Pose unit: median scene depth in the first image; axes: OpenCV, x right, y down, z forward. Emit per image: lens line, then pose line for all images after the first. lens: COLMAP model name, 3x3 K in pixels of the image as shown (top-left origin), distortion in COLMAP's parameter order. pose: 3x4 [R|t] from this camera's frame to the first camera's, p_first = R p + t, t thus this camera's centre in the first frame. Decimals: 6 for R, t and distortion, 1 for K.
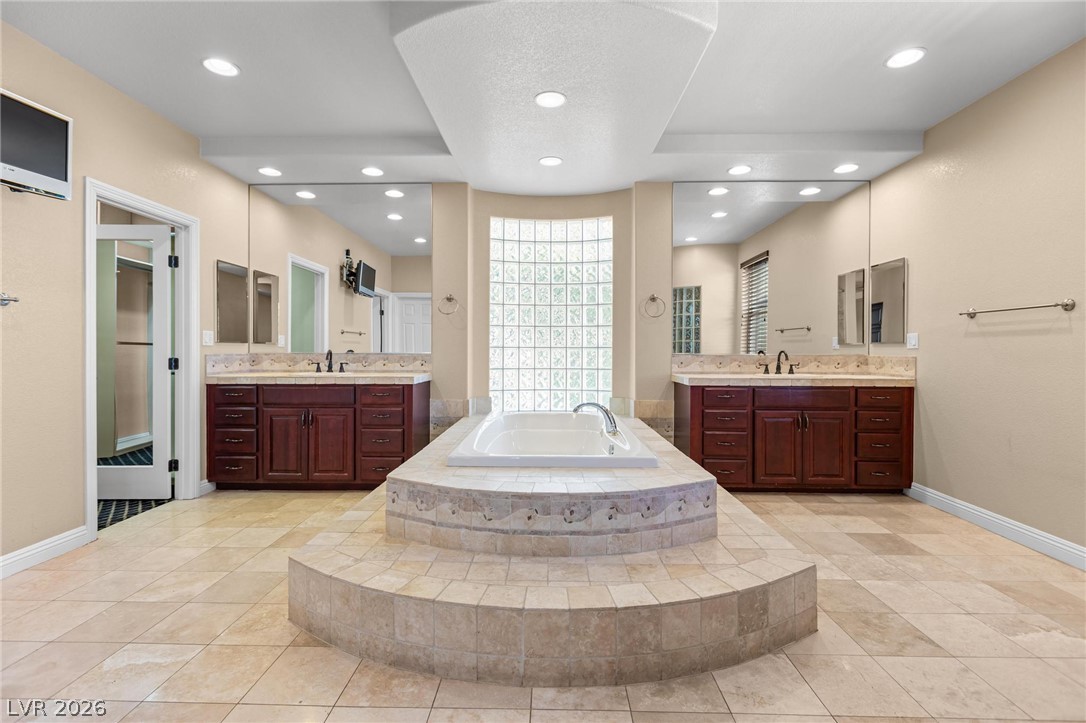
lens RADIAL K [[499.1, 0, 538.1], [0, 499.1, 356.7], [0, 0, 1]] dist [-0.005126, 0.000387]
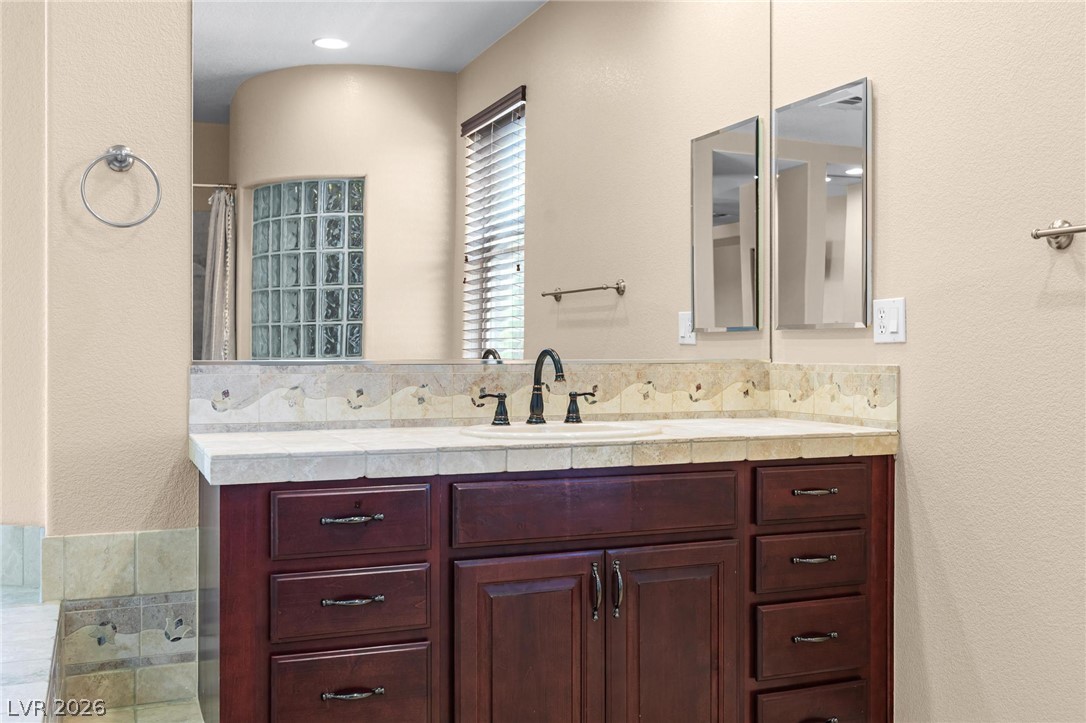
lens RADIAL K [[1078.5, 0, 541.3], [0, 1078.5, 354.8], [0, 0, 1]] dist [-0.081155, 0.000000]
pose [[0.911032, -0.004320, 0.412313, 0.205903], [0.006987, 0.999963, -0.004961, -0.005216], [-0.412277, 0.007401, 0.911029, 0.382351]]
